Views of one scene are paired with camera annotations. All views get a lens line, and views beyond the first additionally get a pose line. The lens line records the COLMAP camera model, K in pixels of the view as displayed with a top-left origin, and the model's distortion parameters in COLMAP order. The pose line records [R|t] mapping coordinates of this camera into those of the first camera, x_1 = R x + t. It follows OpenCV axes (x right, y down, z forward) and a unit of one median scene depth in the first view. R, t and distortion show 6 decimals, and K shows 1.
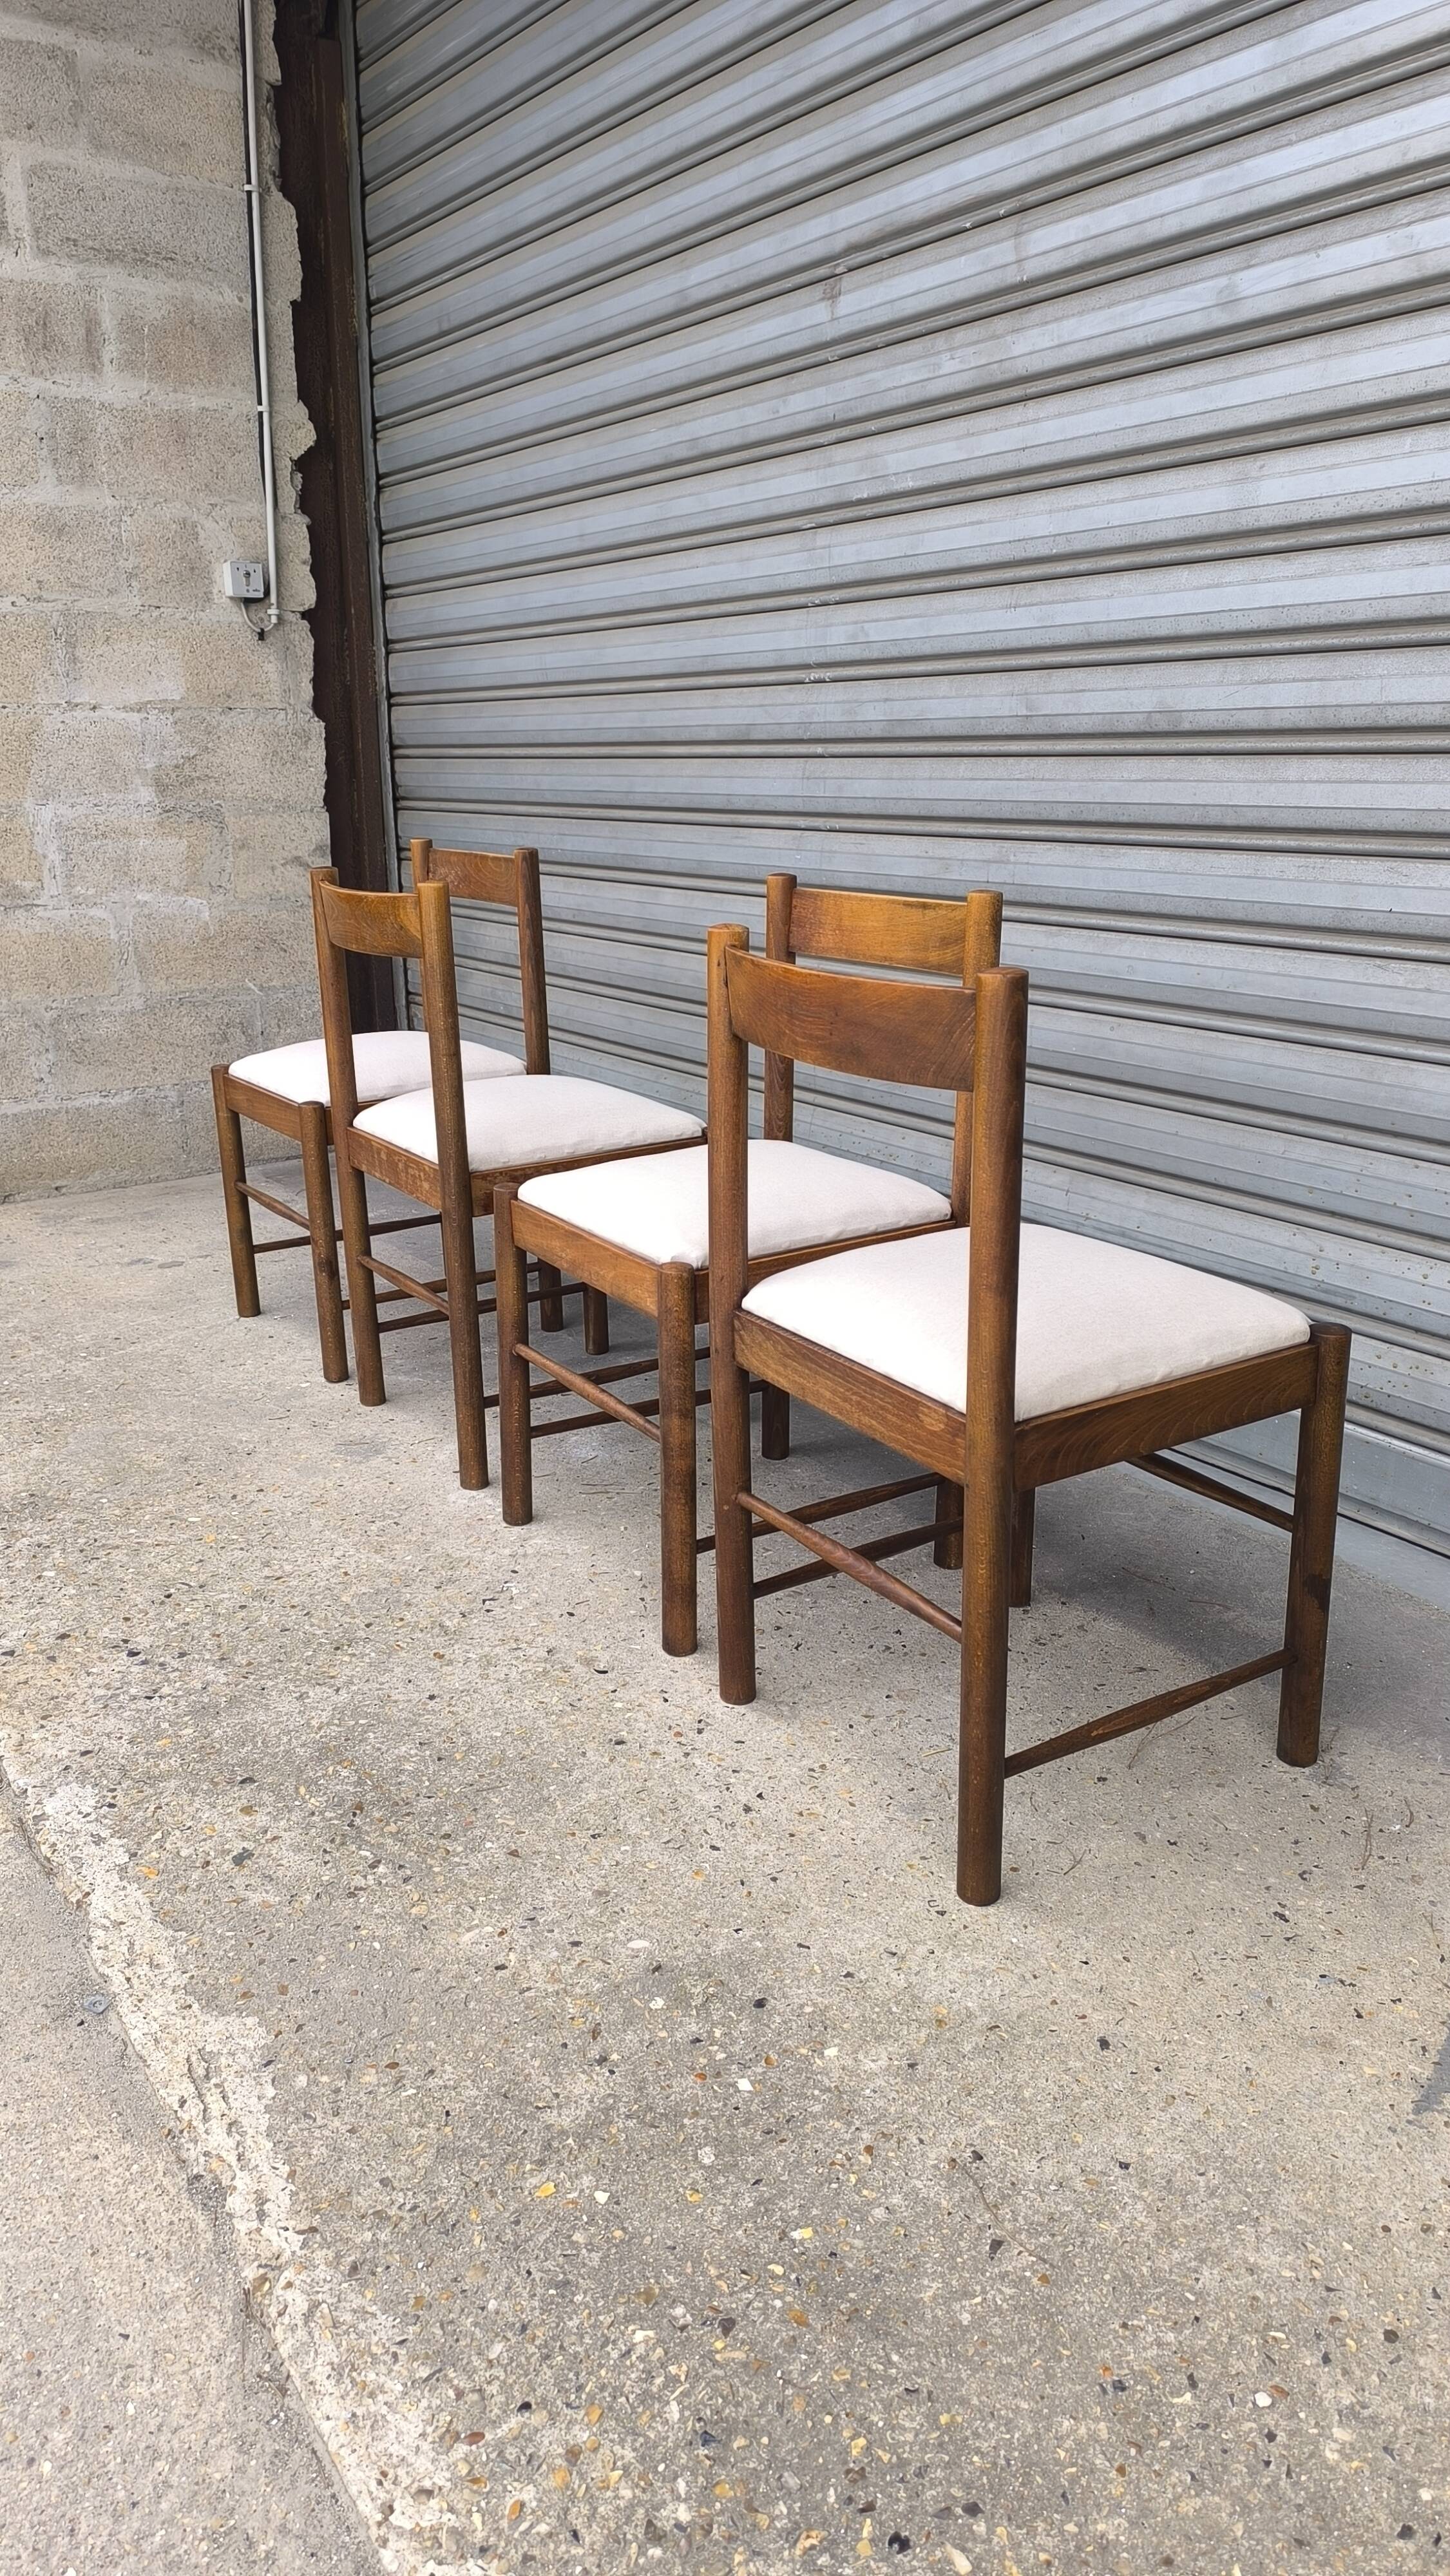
lens RADIAL K [[1781.2, 0, 717.0], [0, 1781.2, 1295.0], [0, 0, 1]] dist [0.016255, -0.020359]
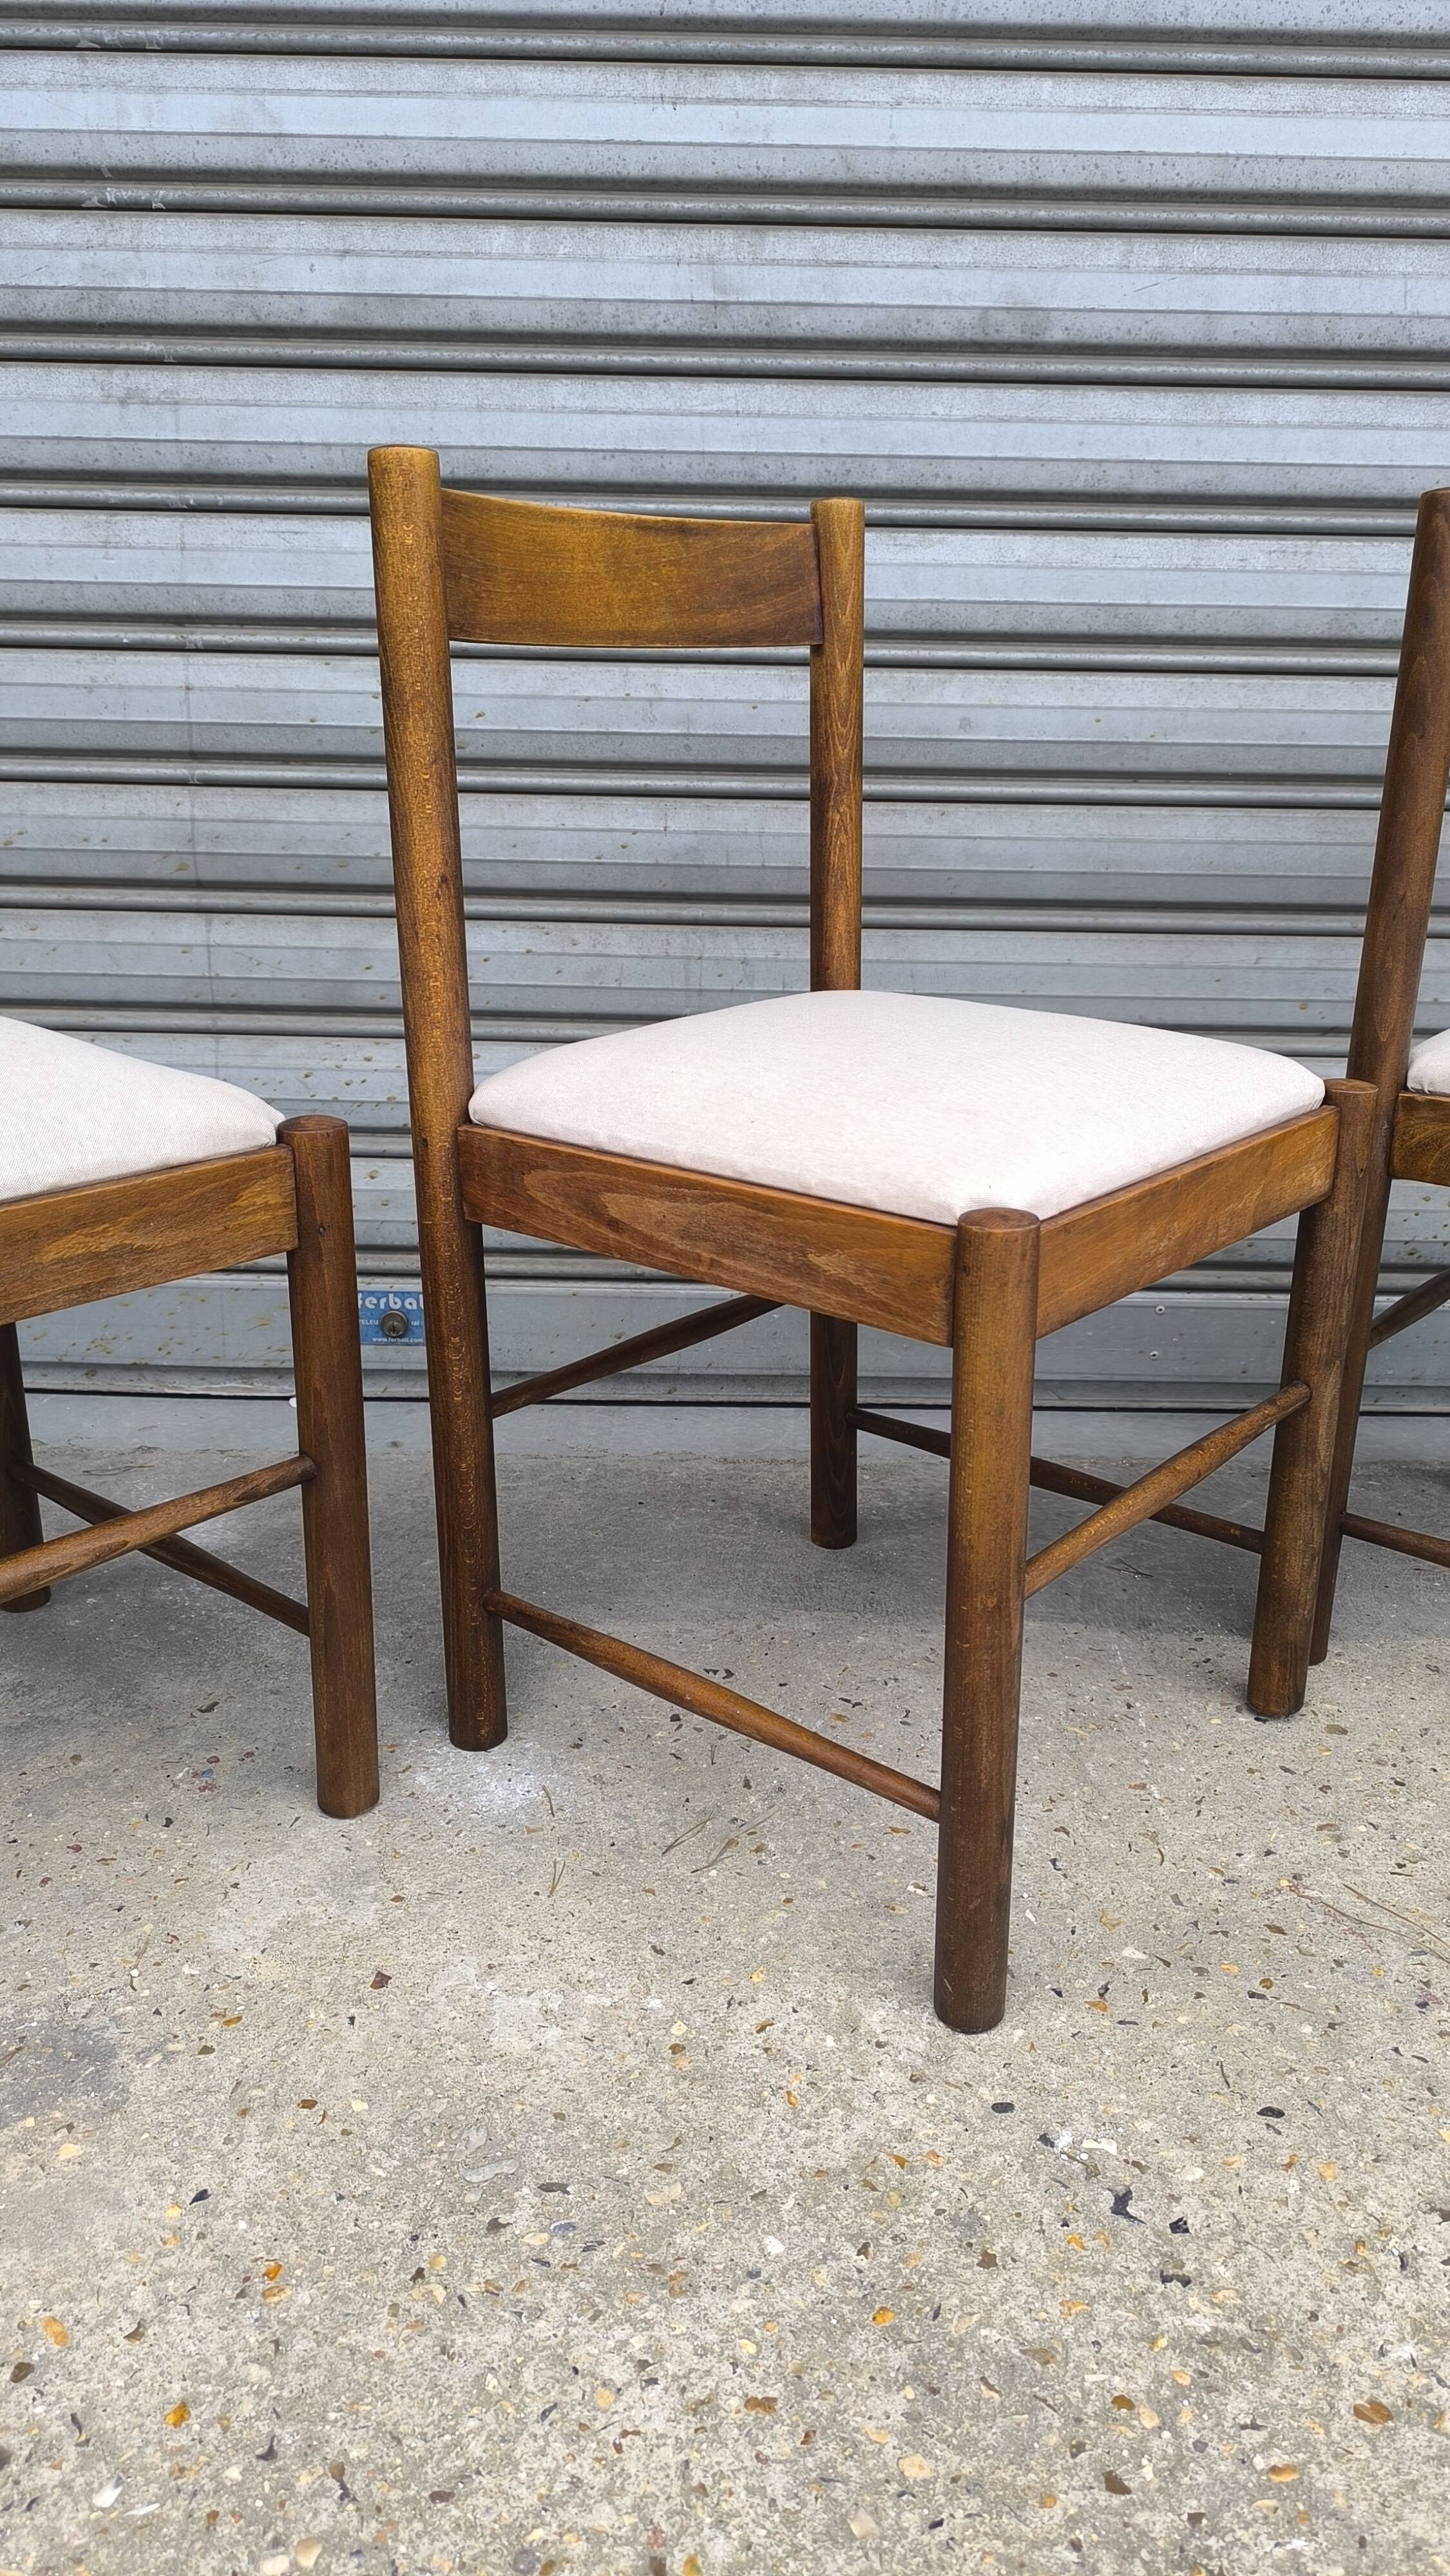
lens RADIAL K [[1810.1, 0, 721.1], [0, 1810.1, 1275.5], [0, 0, 1]] dist [0.027556, -0.039260]
pose [[0.571344, -0.225505, 0.789122, -0.416991], [0.216463, 0.968870, 0.120146, -0.091681], [-0.791650, 0.102171, 0.602371, 0.737467]]
